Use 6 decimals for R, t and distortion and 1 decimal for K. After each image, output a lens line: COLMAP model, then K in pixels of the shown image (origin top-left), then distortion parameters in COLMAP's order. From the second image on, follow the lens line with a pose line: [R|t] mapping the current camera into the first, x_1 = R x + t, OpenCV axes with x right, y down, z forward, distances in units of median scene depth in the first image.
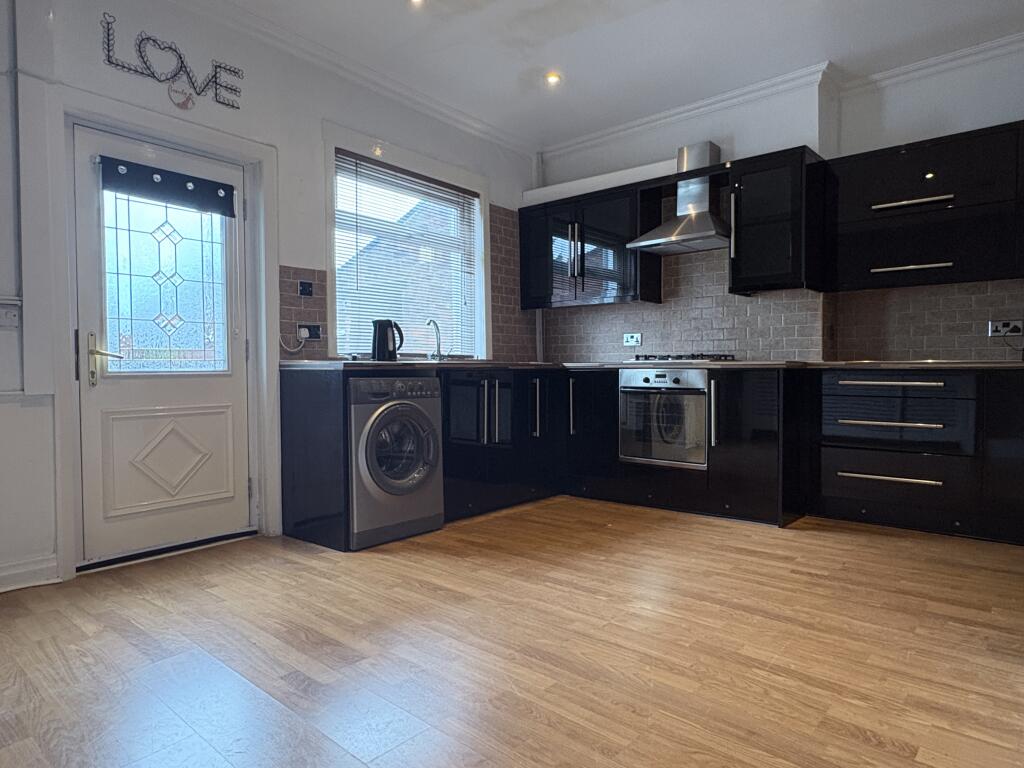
lens RADIAL K [[623.3, 0, 511.9], [0, 623.3, 383.6], [0, 0, 1]] dist [0.004569, -0.000138]
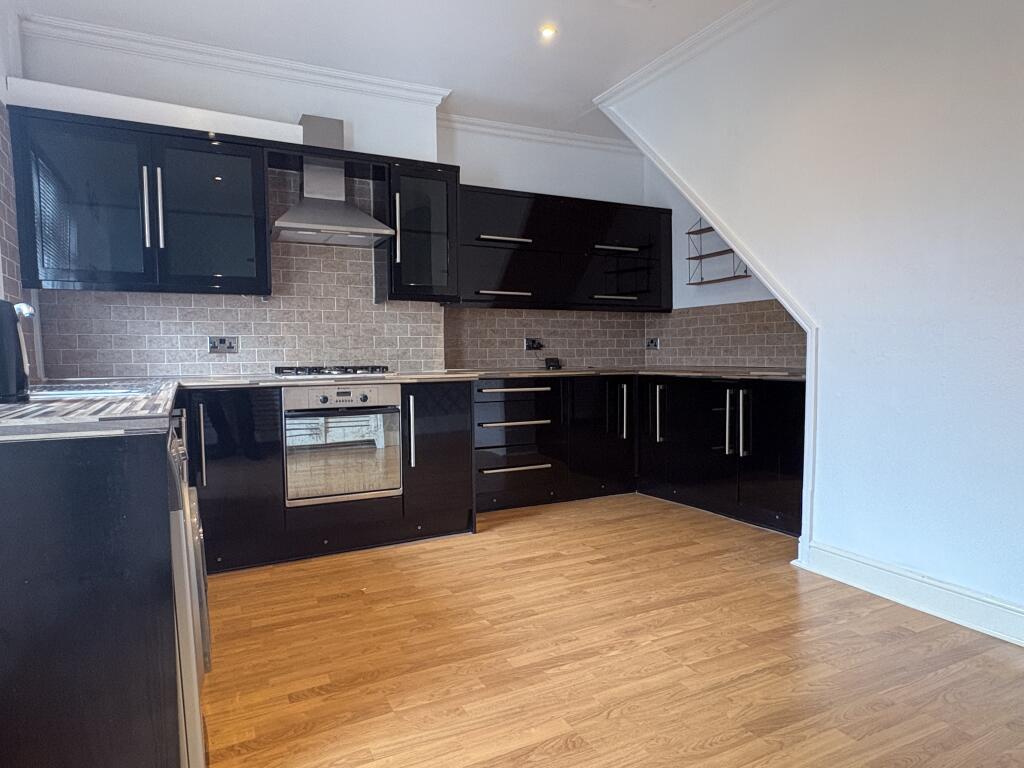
lens RADIAL K [[623.3, 0, 509.8], [0, 623.3, 386.0], [0, 0, 1]] dist [0.004569, -0.000138]
pose [[0.386638, -0.048783, 0.920940, -0.589703], [0.032618, 0.998699, 0.039208, -0.064469], [-0.921655, 0.014880, 0.387726, 0.644811]]
